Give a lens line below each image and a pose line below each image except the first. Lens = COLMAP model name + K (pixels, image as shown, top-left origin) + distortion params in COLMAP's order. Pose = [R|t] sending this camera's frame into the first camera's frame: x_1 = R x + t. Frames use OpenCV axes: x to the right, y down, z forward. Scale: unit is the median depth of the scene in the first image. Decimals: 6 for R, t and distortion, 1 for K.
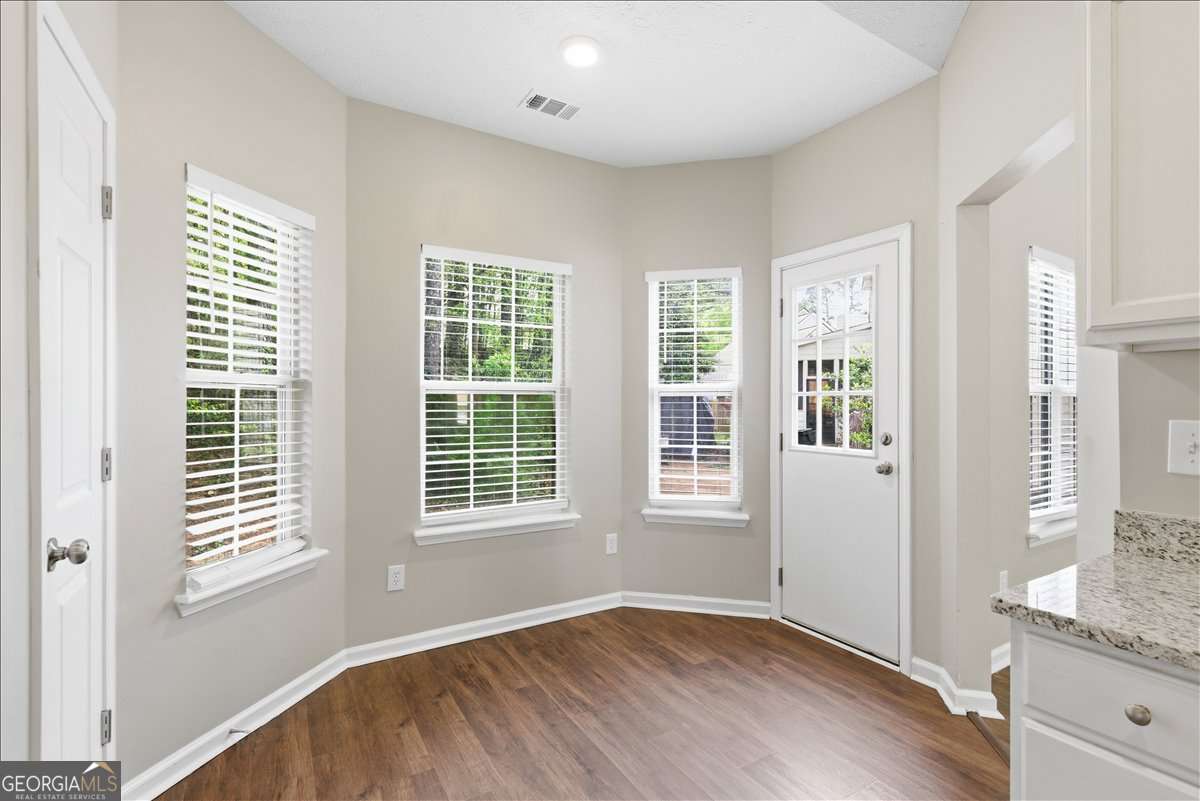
lens RADIAL K [[548.5, 0, 600.0], [0, 548.5, 400.5], [0, 0, 1]] dist [-0.004737, 0.000281]
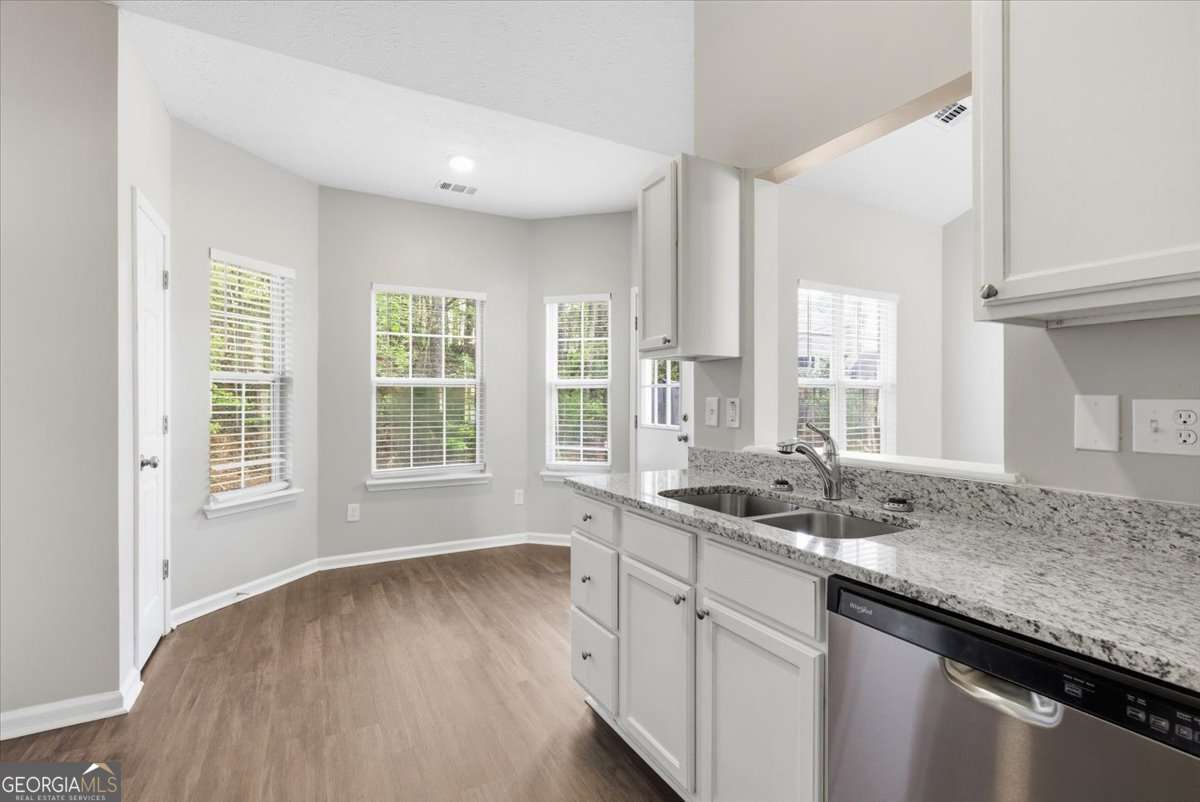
lens RADIAL K [[537.5, 0, 599.5], [0, 537.5, 396.2], [0, 0, 1]] dist [-0.007949, -0.000318]
pose [[0.999168, -0.001239, -0.040765, 0.356966], [0.001262, 0.999999, 0.000557, 0.014371], [0.040764, -0.000608, 0.999169, -0.418986]]
